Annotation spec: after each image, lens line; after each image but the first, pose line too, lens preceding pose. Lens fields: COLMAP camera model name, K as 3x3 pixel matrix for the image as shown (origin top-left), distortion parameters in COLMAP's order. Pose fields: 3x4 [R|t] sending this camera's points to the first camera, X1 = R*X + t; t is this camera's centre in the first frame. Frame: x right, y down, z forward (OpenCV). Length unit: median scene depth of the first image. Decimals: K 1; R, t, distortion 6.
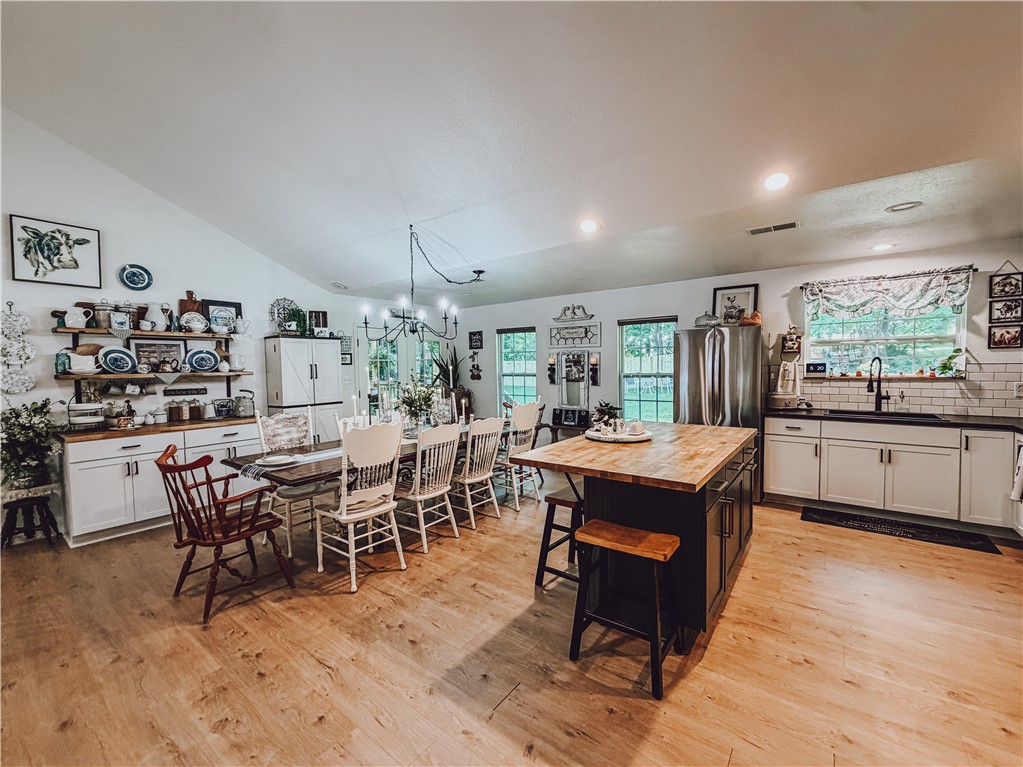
lens RADIAL K [[429.9, 0, 508.5], [0, 429.9, 385.1], [0, 0, 1]] dist [0.000582, 0.000225]
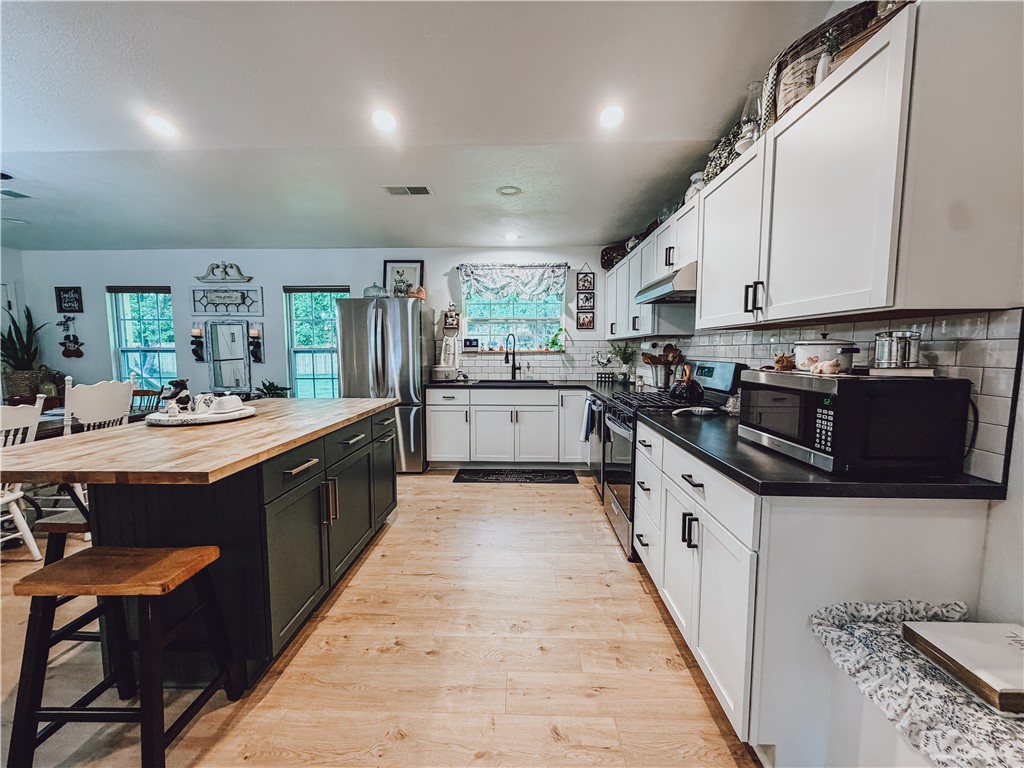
lens RADIAL K [[411.6, 0, 515.7], [0, 411.6, 386.3], [0, 0, 1]] dist [0.002147, 0.000179]
pose [[0.809474, -0.036625, 0.586013, 0.197631], [0.015569, 0.999041, 0.040932, 0.032318], [-0.586949, -0.024010, 0.809267, 0.077998]]
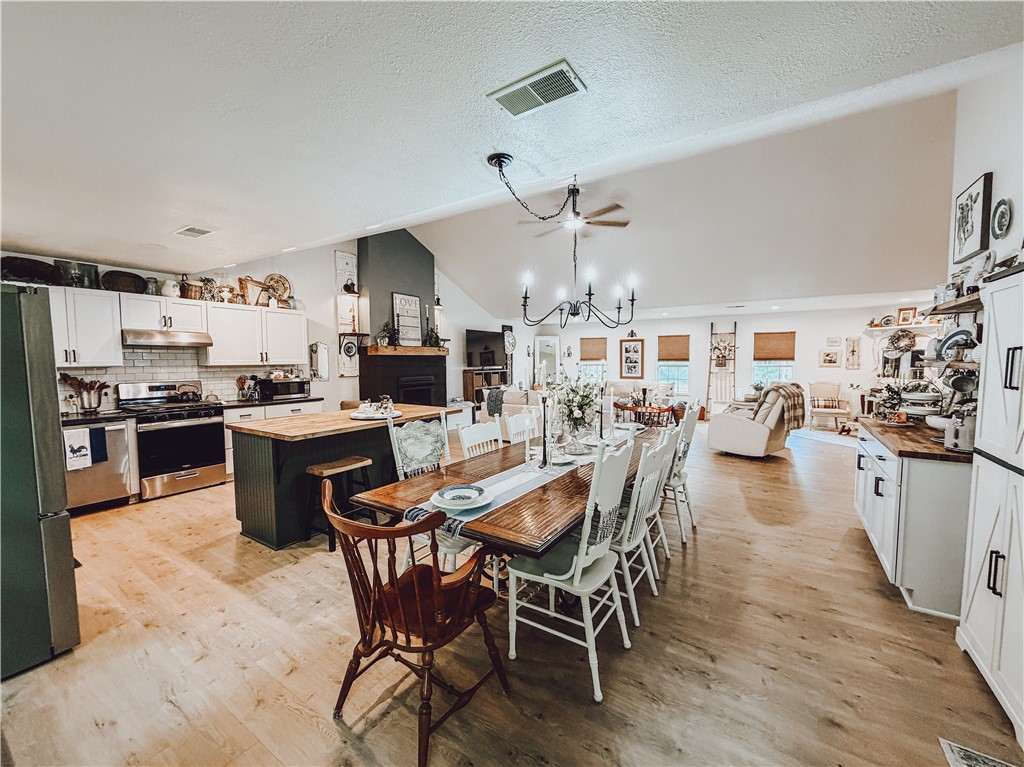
lens RADIAL K [[411.7, 0, 511.0], [0, 411.7, 384.9], [0, 0, 1]] dist [0.000742, -0.000064]
pose [[-0.997688, 0.024042, -0.063562, -0.058858], [0.016837, 0.993615, 0.111562, -0.078110], [0.065838, 0.110233, -0.991723, 1.613320]]
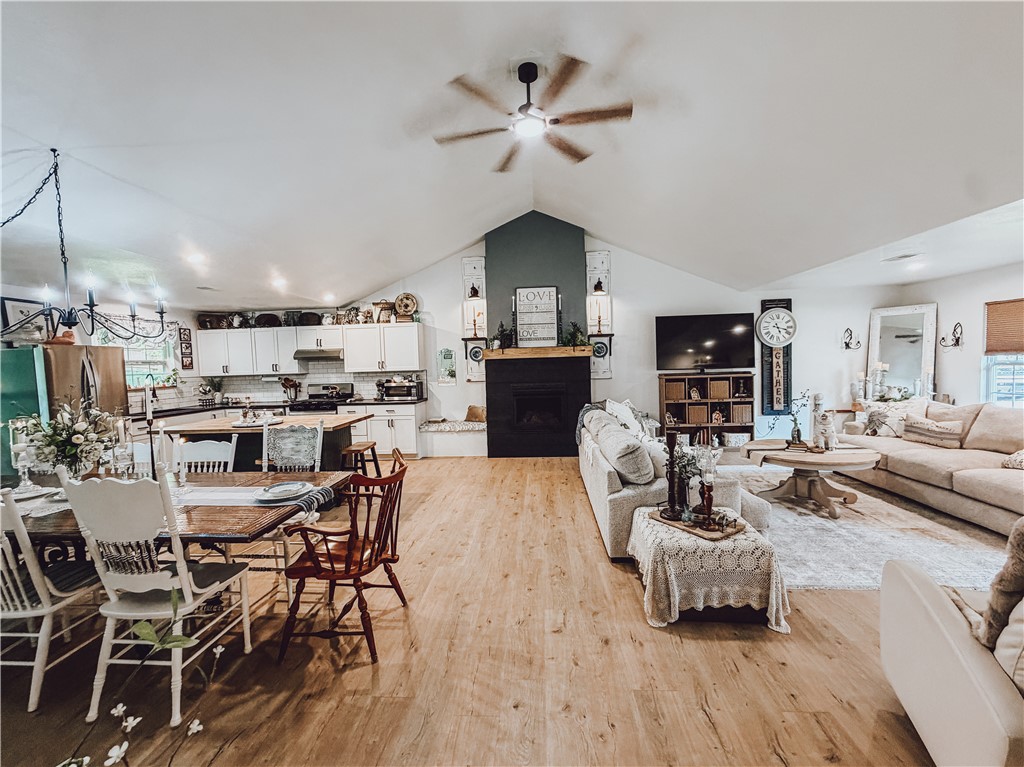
lens RADIAL K [[422.9, 0, 511.1], [0, 422.9, 385.0], [0, 0, 1]] dist [0.001097, 0.000342]
pose [[-0.544437, -0.011069, 0.838728, -0.987860], [0.078526, 0.994849, 0.064102, -0.022320], [-0.835118, 0.100762, -0.540764, 0.738100]]
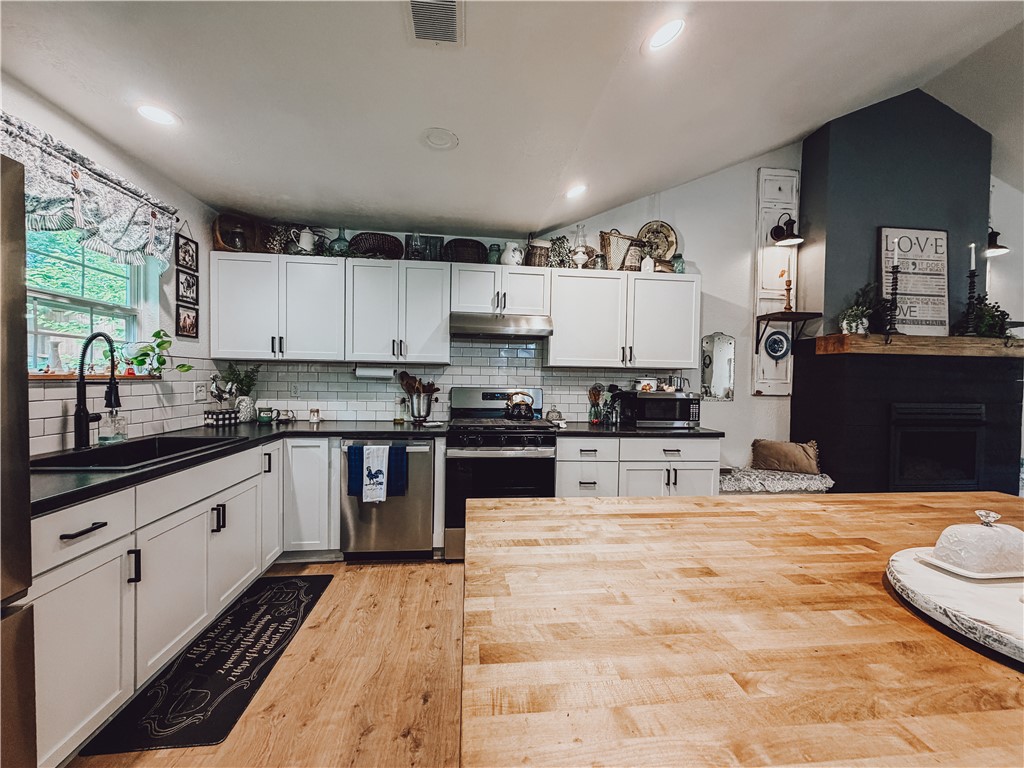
lens RADIAL K [[408.8, 0, 512.0], [0, 408.8, 384.0], [0, 0, 1]] dist [0.000612, 0.000270]
pose [[-0.683857, -0.007155, 0.729581, 0.217422], [0.028198, 0.998946, 0.036228, -0.012094], [-0.729071, 0.045348, -0.682934, 0.957144]]
